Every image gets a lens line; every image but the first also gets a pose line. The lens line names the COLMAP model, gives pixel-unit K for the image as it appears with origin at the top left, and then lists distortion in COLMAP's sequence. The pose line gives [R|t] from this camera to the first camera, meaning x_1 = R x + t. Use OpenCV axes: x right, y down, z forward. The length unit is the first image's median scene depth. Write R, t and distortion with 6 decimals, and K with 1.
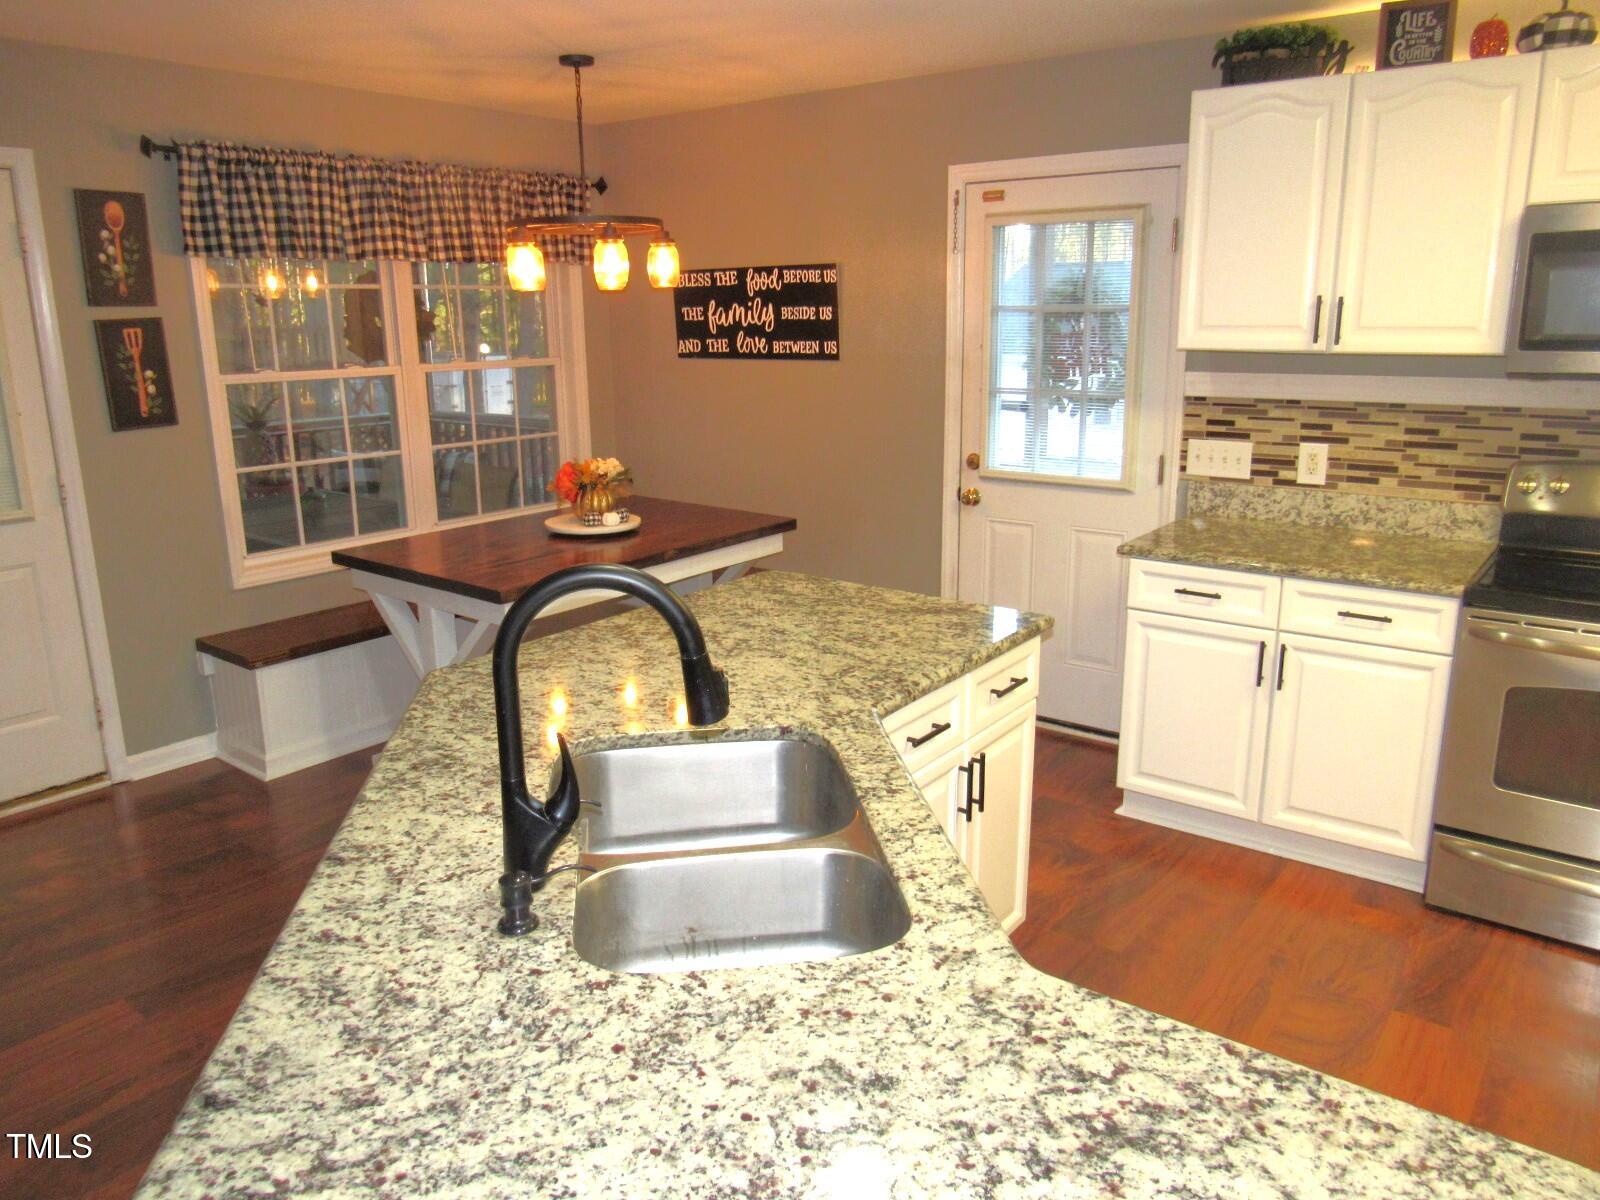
lens RADIAL K [[1135.8, 0, 797.2], [0, 1135.8, 597.7], [0, 0, 1]] dist [-0.020814, 0.001709]
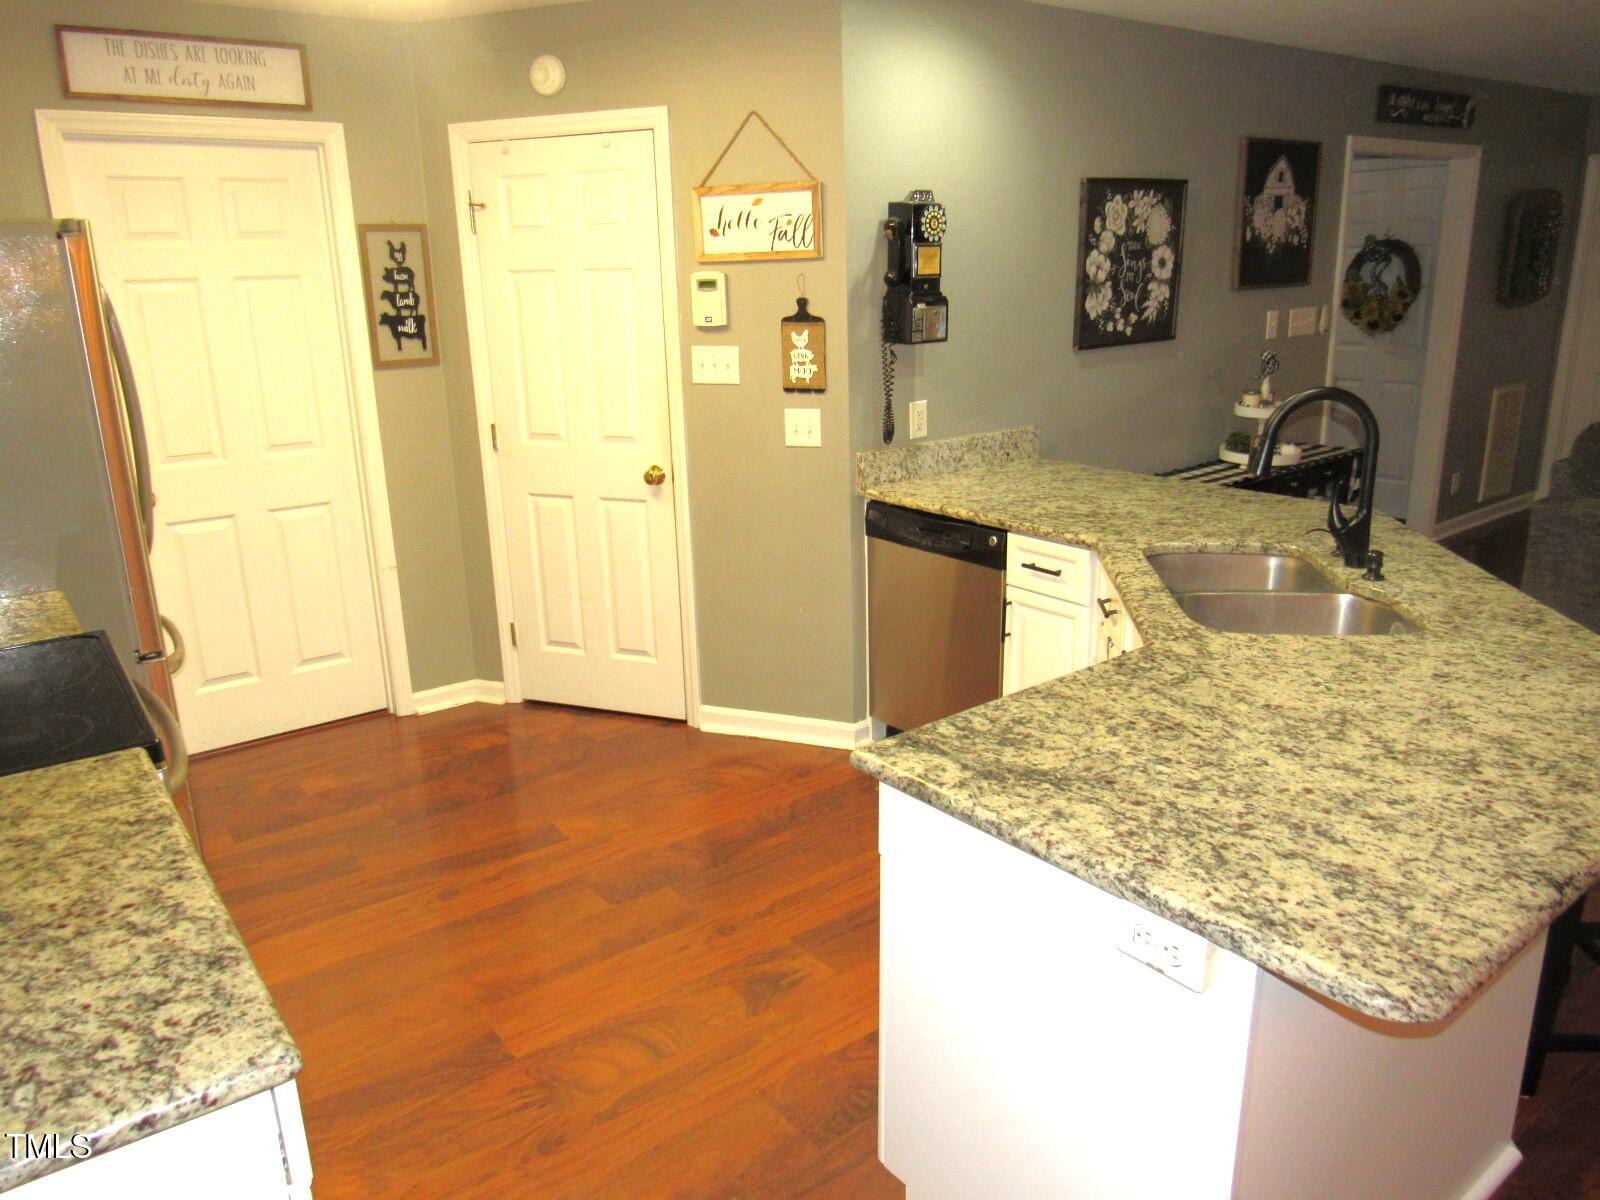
lens RADIAL K [[1125.6, 0, 797.1], [0, 1125.6, 590.0], [0, 0, 1]] dist [-0.034454, 0.000440]
pose [[-0.965353, -0.035825, 0.258476, 0.063623], [0.098989, 0.866219, 0.489761, -0.263008], [-0.241442, 0.498379, -0.832661, 1.035206]]
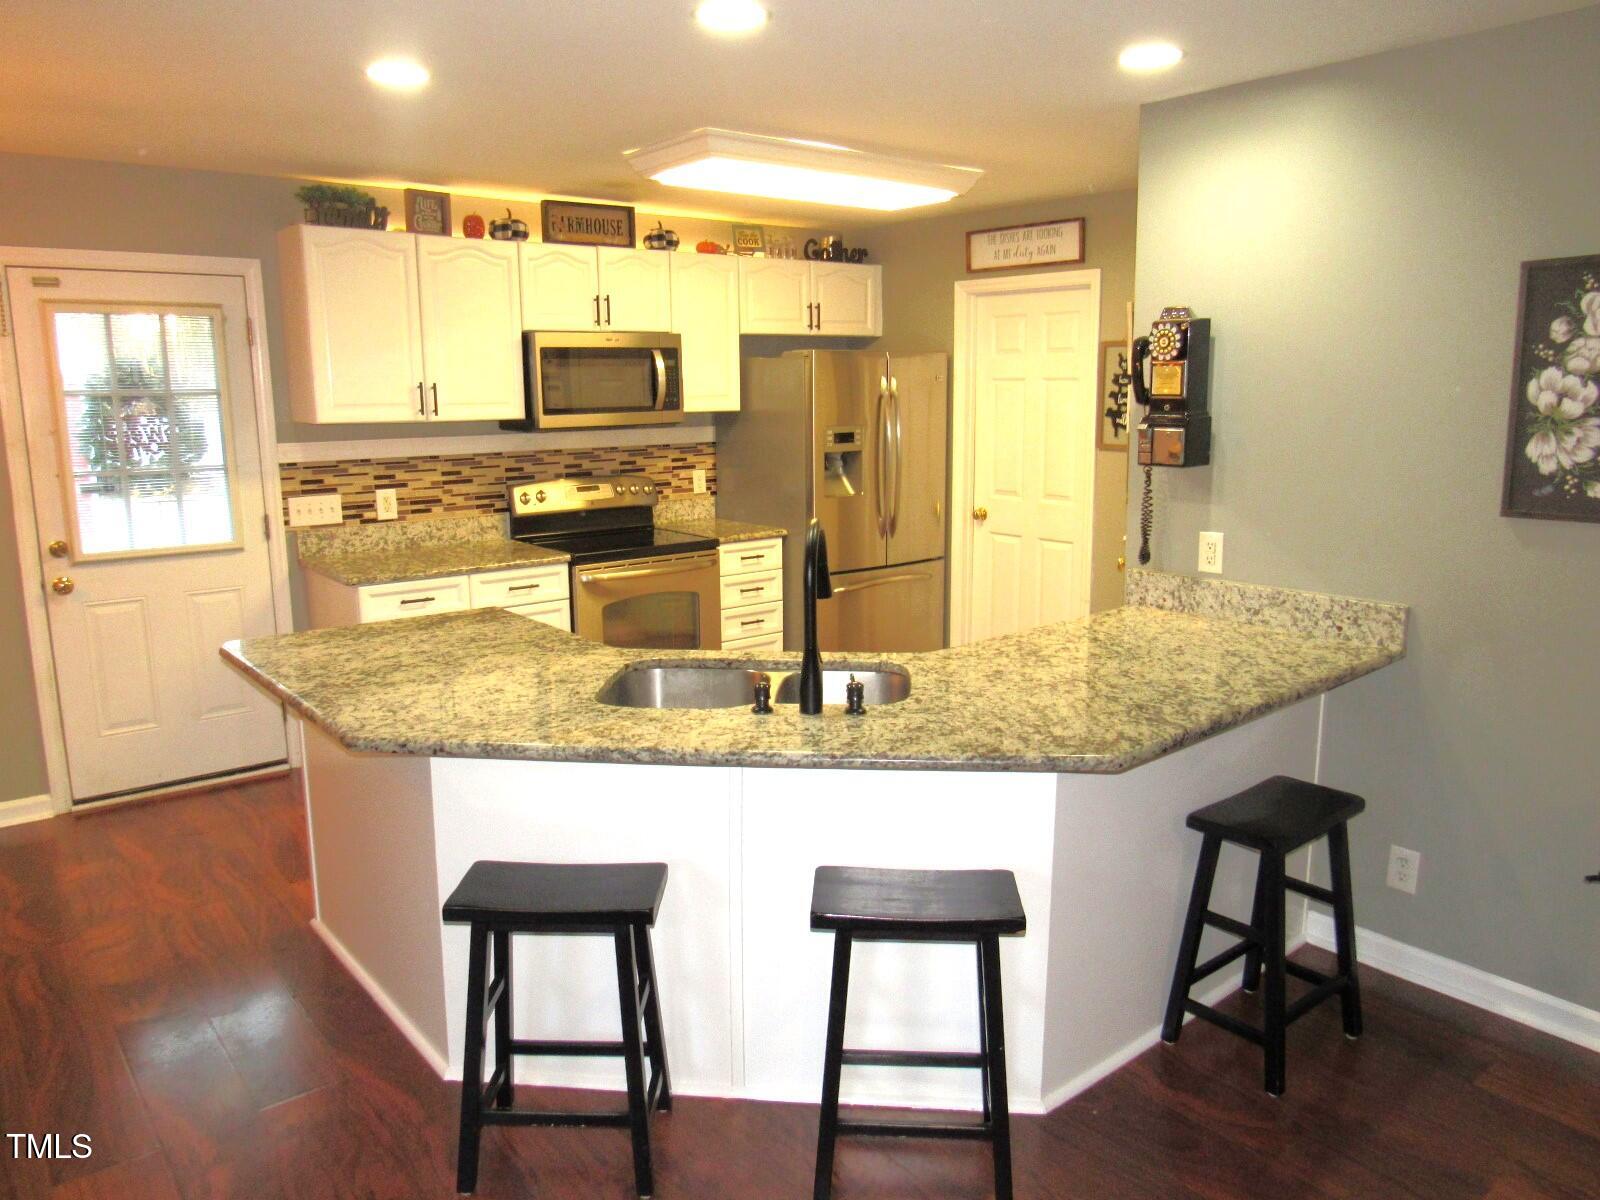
lens RADIAL K [[1114.0, 0, 801.9], [0, 1114.0, 600.5], [0, 0, 1]] dist [-0.027182, -0.002833]
pose [[0.215436, -0.176526, 0.960430, -0.699371], [0.241405, 0.962626, 0.122780, -0.047427], [-0.946209, 0.205401, 0.249999, 0.205030]]
